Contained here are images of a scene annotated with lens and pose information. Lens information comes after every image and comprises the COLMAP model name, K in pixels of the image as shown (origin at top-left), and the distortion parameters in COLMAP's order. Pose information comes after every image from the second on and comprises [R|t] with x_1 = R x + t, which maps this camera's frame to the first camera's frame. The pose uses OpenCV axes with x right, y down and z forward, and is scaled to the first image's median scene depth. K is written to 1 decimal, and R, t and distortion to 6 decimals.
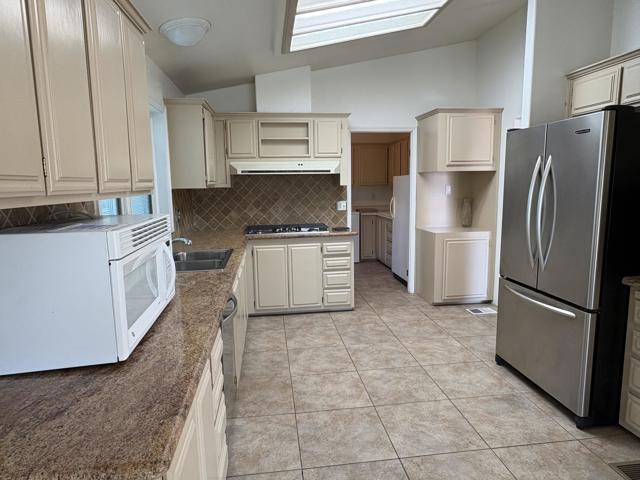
lens RADIAL K [[404.4, 0, 320.0], [0, 404.4, 240.0], [0, 0, 1]] dist [-0.022617, -0.001022]
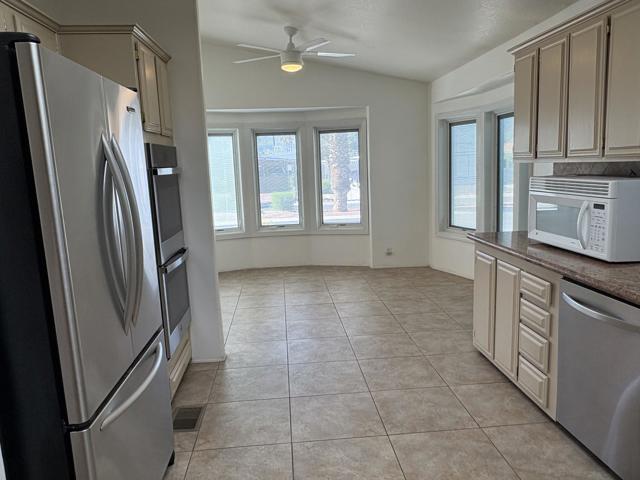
lens RADIAL K [[481.7, 0, 320.0], [0, 481.7, 240.0], [0, 0, 1]] dist [-0.003646, -0.000802]
pose [[-0.997088, 0.053811, 0.054033, 0.258316], [0.067327, 0.953922, 0.292403, -0.277450], [-0.035809, 0.295190, -0.954767, 1.896788]]
